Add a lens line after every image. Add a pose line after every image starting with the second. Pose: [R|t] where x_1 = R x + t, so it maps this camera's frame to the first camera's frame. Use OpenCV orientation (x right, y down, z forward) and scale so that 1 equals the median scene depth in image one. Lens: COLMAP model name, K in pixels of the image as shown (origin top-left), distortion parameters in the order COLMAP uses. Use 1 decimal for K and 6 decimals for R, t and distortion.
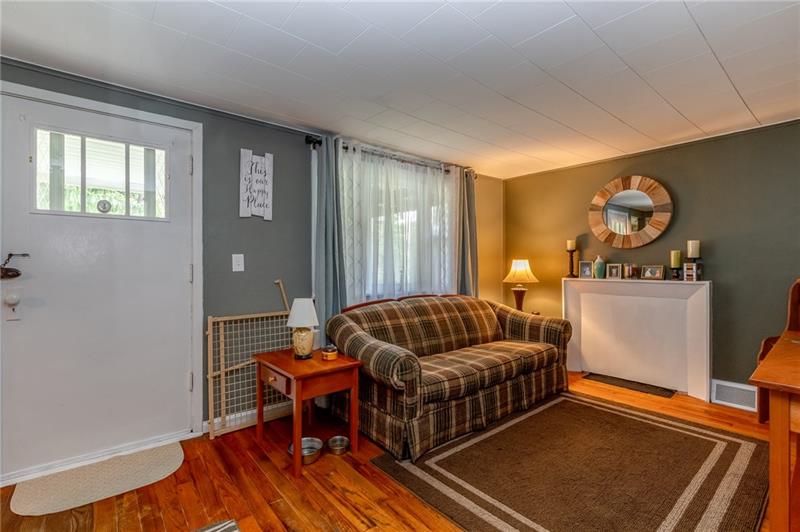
lens RADIAL K [[368.3, 0, 383.8], [0, 368.3, 266.9], [0, 0, 1]] dist [-0.000490, 0.000460]
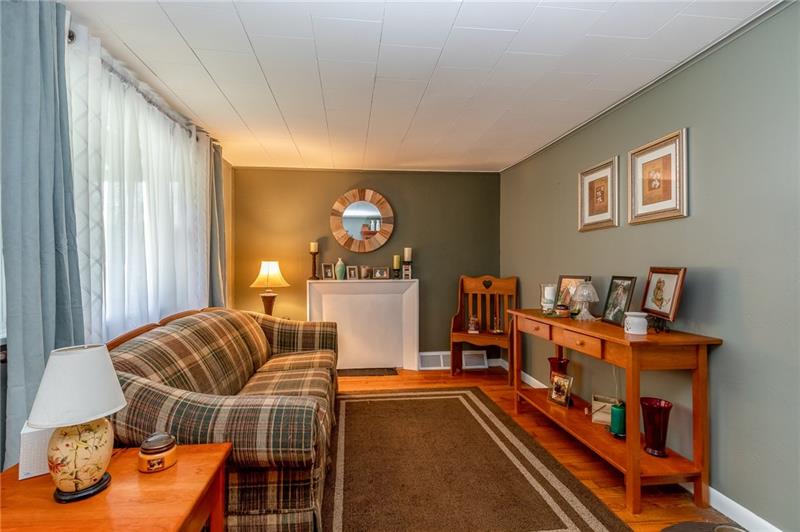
lens RADIAL K [[368.3, 0, 383.8], [0, 368.3, 266.9], [0, 0, 1]] dist [-0.000490, 0.000460]
pose [[0.548577, -0.000682, 0.836100, -0.262285], [0.008416, 0.999954, -0.004706, 0.000363], [-0.836058, 0.009618, 0.548557, 0.339747]]
